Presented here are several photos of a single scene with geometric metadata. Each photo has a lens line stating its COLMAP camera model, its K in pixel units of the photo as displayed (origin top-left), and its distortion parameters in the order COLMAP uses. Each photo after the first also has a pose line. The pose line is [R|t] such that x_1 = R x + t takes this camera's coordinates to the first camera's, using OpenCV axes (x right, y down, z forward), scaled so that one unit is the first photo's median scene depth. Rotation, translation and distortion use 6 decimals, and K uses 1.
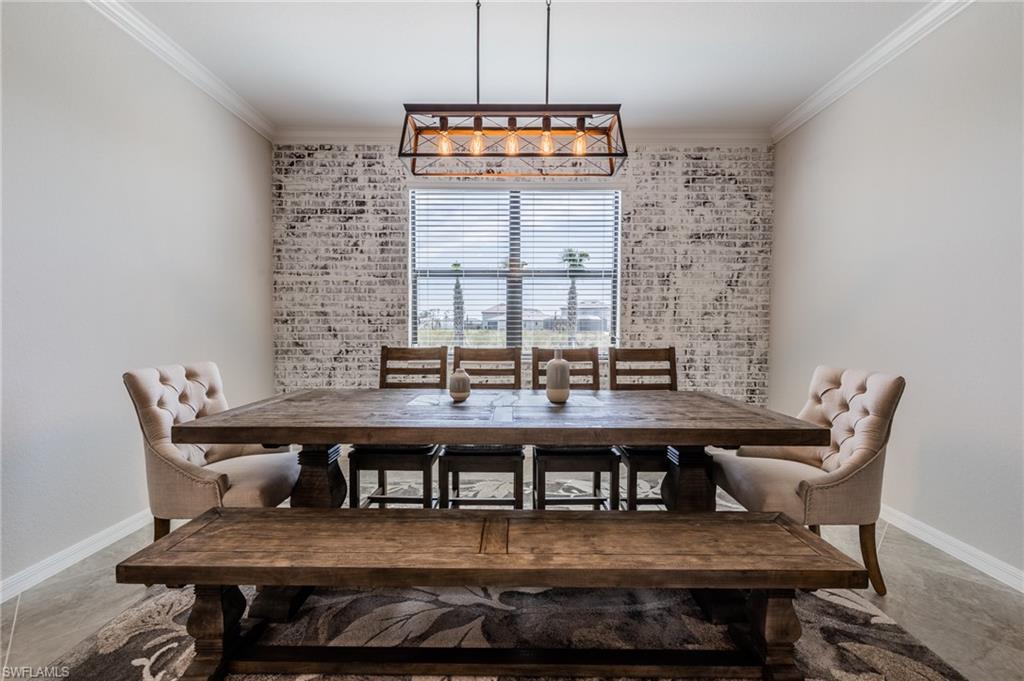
lens RADIAL K [[439.1, 0, 517.5], [0, 439.1, 340.7], [0, 0, 1]] dist [0.003519, -0.000752]
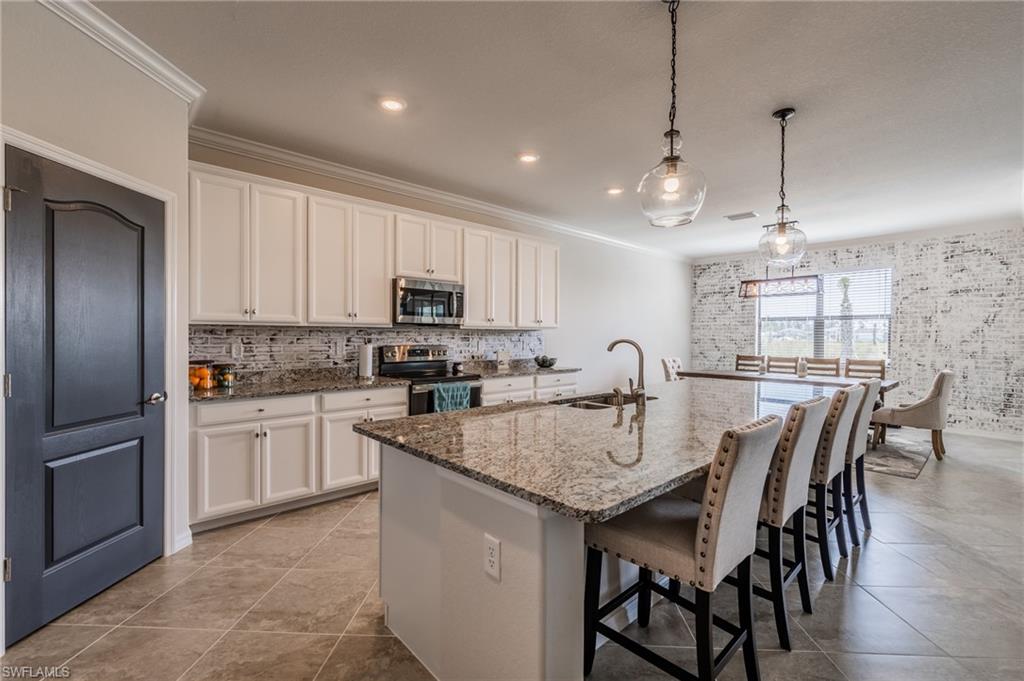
lens RADIAL K [[439.1, 0, 517.7], [0, 439.1, 340.4], [0, 0, 1]] dist [0.003519, -0.000752]
pose [[0.680581, 0.008585, -0.732623, 0.499881], [-0.028010, 0.999505, -0.014308, 0.001448], [0.732138, 0.030259, 0.680484, -1.205398]]
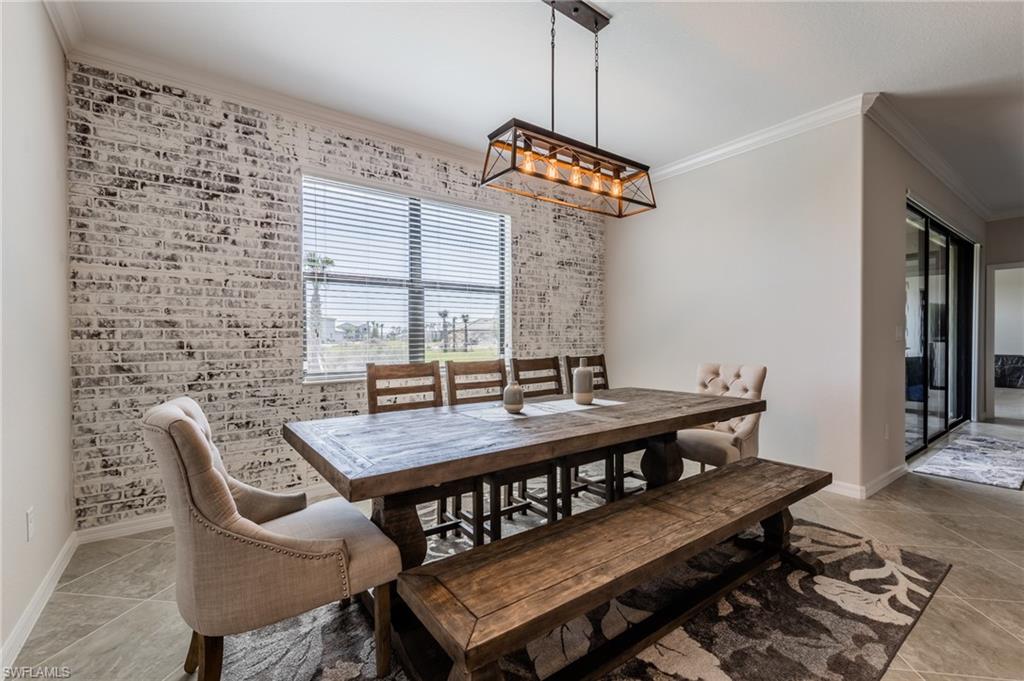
lens RADIAL K [[439.1, 0, 521.5], [0, 439.1, 342.3], [0, 0, 1]] dist [0.003519, -0.000752]
pose [[0.801474, -0.014907, 0.597844, -0.413062], [0.027728, 0.999540, -0.012250, -0.007367], [-0.597387, 0.026395, 0.801519, 0.098064]]
